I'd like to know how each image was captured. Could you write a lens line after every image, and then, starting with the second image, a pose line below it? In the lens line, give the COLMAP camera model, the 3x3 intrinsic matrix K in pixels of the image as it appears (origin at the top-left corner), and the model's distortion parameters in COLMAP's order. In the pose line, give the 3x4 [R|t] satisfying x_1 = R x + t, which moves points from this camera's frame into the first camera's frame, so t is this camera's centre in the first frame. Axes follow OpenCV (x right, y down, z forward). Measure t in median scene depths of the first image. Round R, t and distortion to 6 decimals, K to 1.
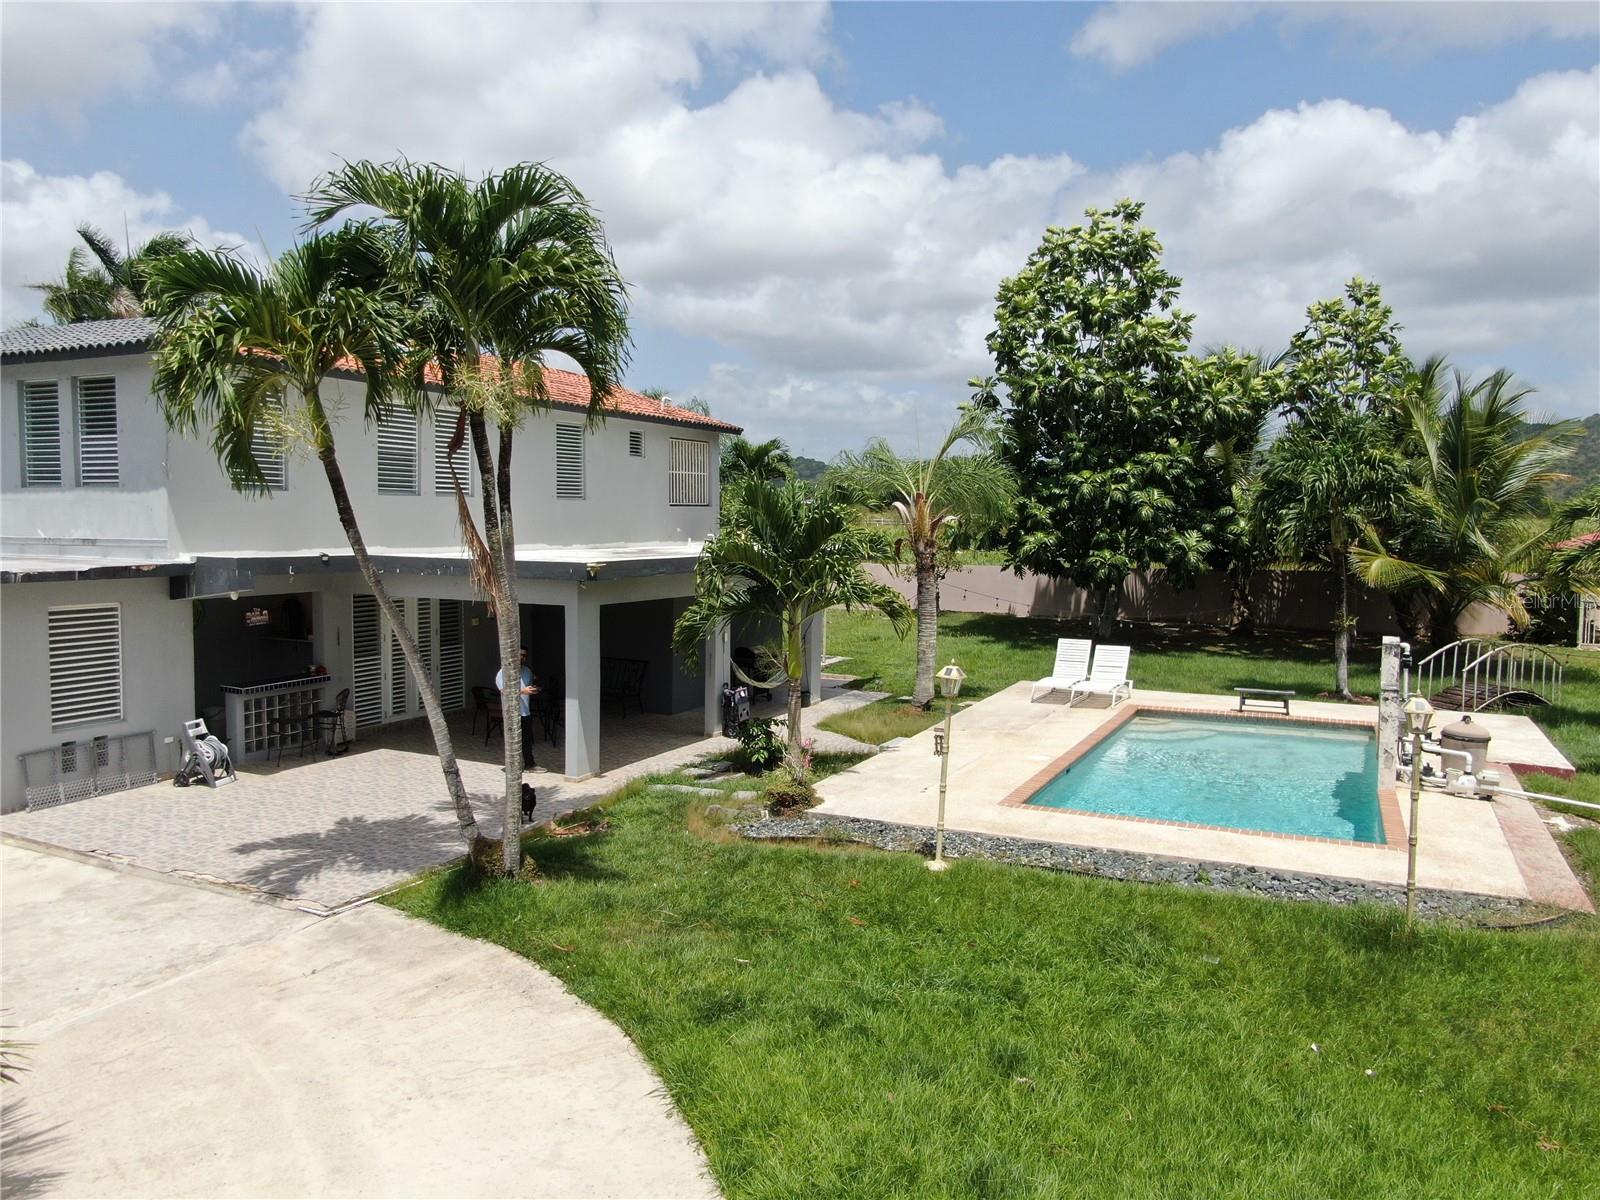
lens RADIAL K [[1137.4, 0, 800.0], [0, 1137.4, 600.0], [0, 0, 1]] dist [-0.010983, -0.002868]
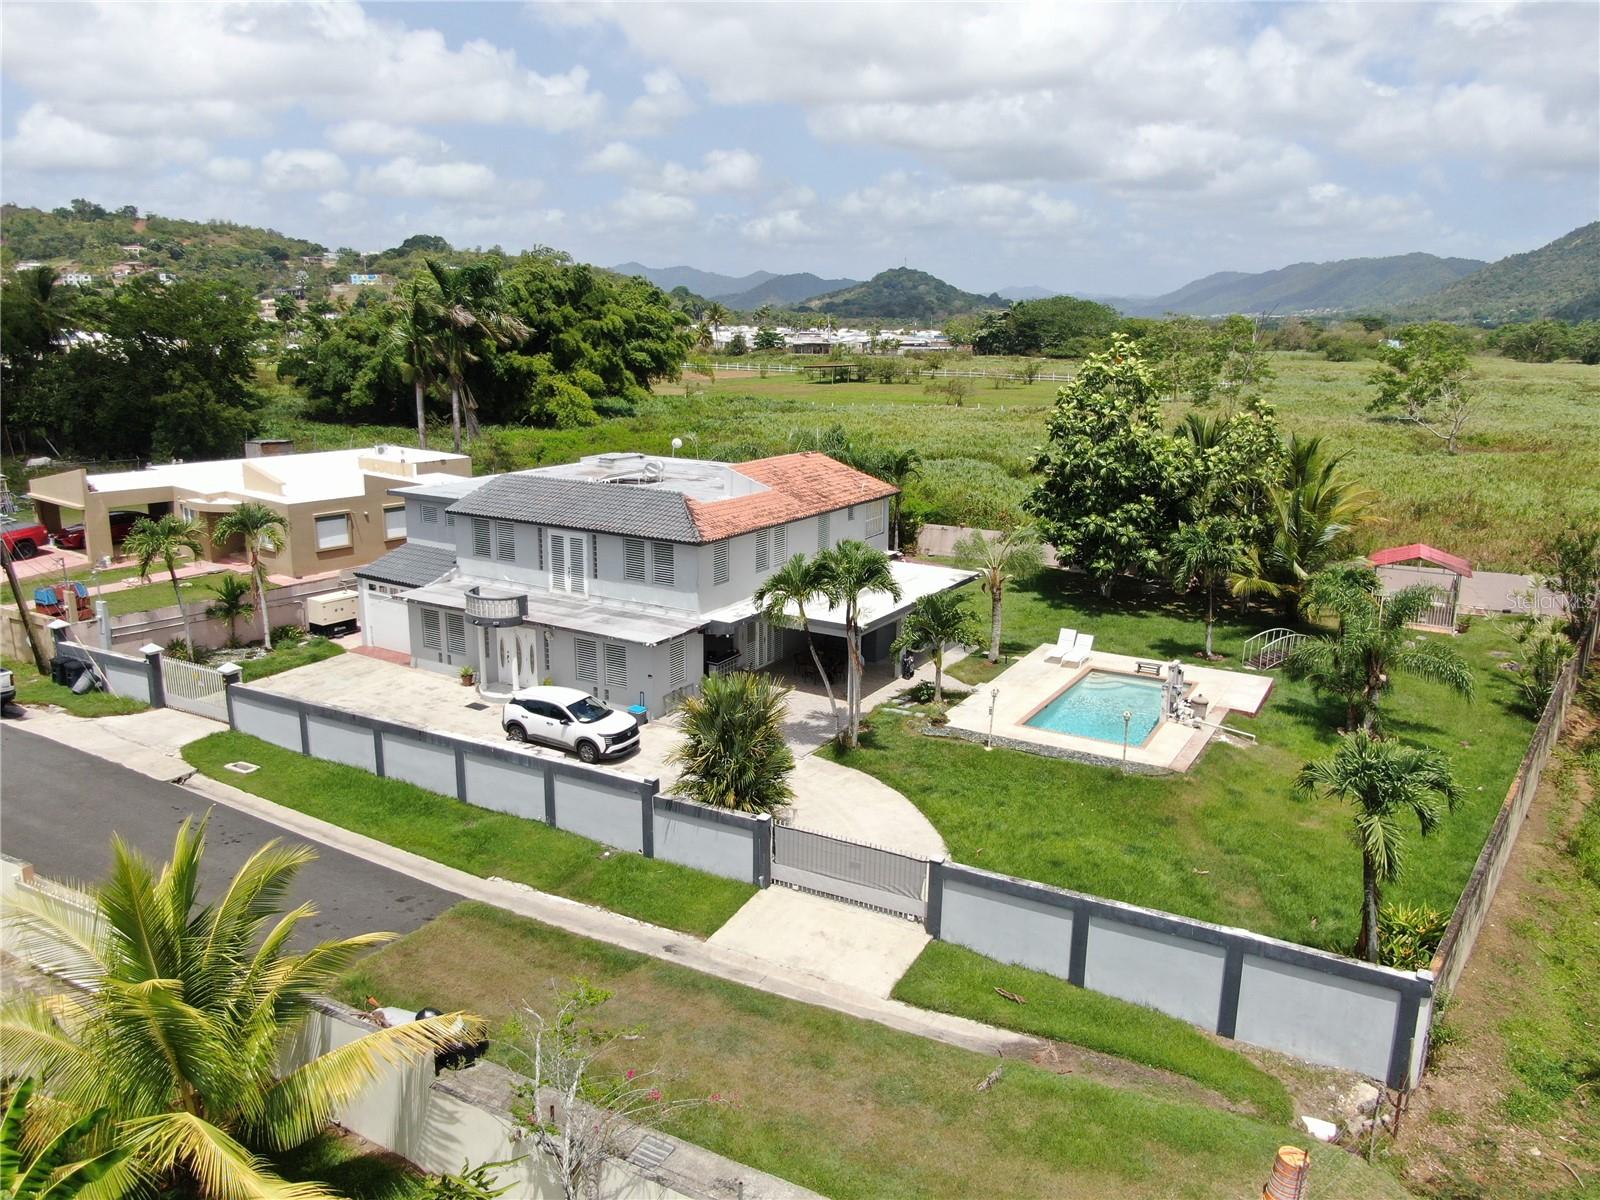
lens RADIAL K [[1137.4, 0, 800.0], [0, 1137.4, 600.0], [0, 0, 1]] dist [-0.010983, -0.002868]
pose [[0.996391, 0.021766, -0.082044, -0.121637], [-0.007748, 0.985851, 0.167446, -0.564542], [0.084528, -0.166206, 0.982462, -1.678562]]
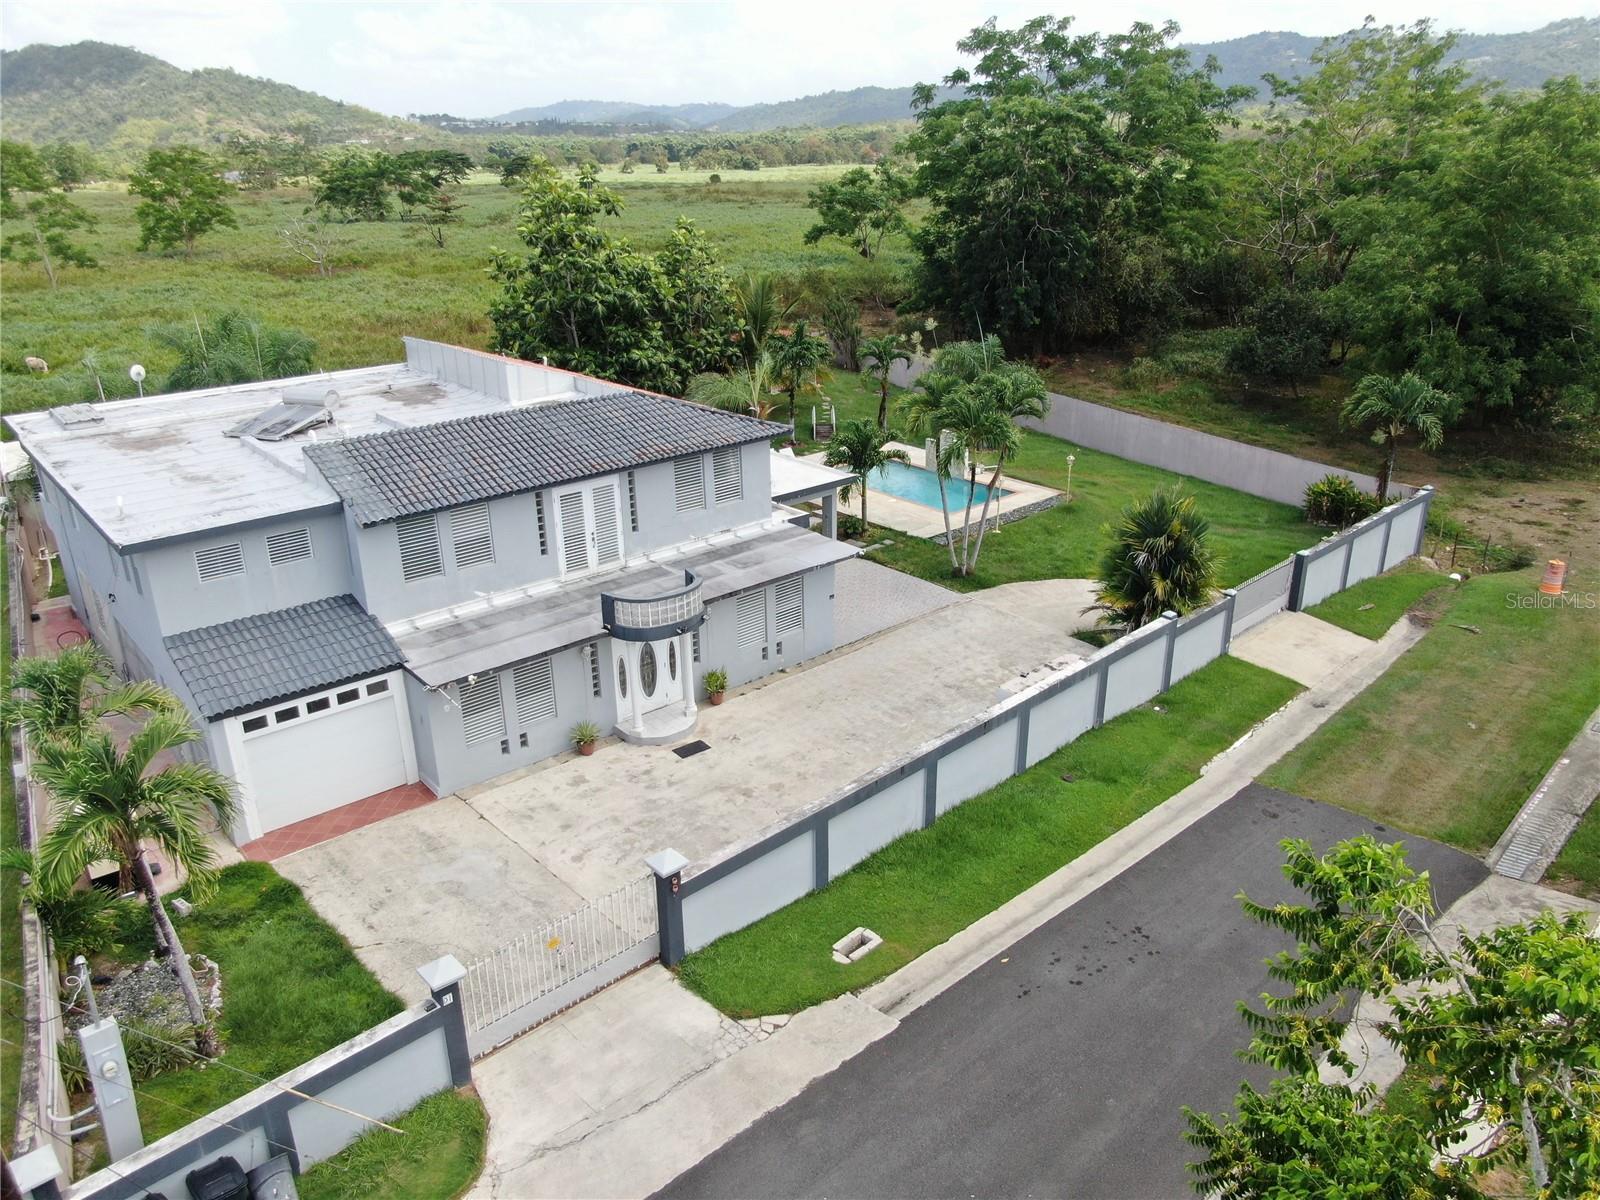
lens RADIAL K [[1126.6, 0, 800.0], [0, 1126.6, 575.3], [0, 0, 1]] dist [0.006076, 0.000813]
pose [[0.407828, -0.341527, 0.846780, -2.679734], [0.086133, 0.937664, 0.336699, -0.731199], [-0.908987, -0.064380, 0.411823, 0.117209]]
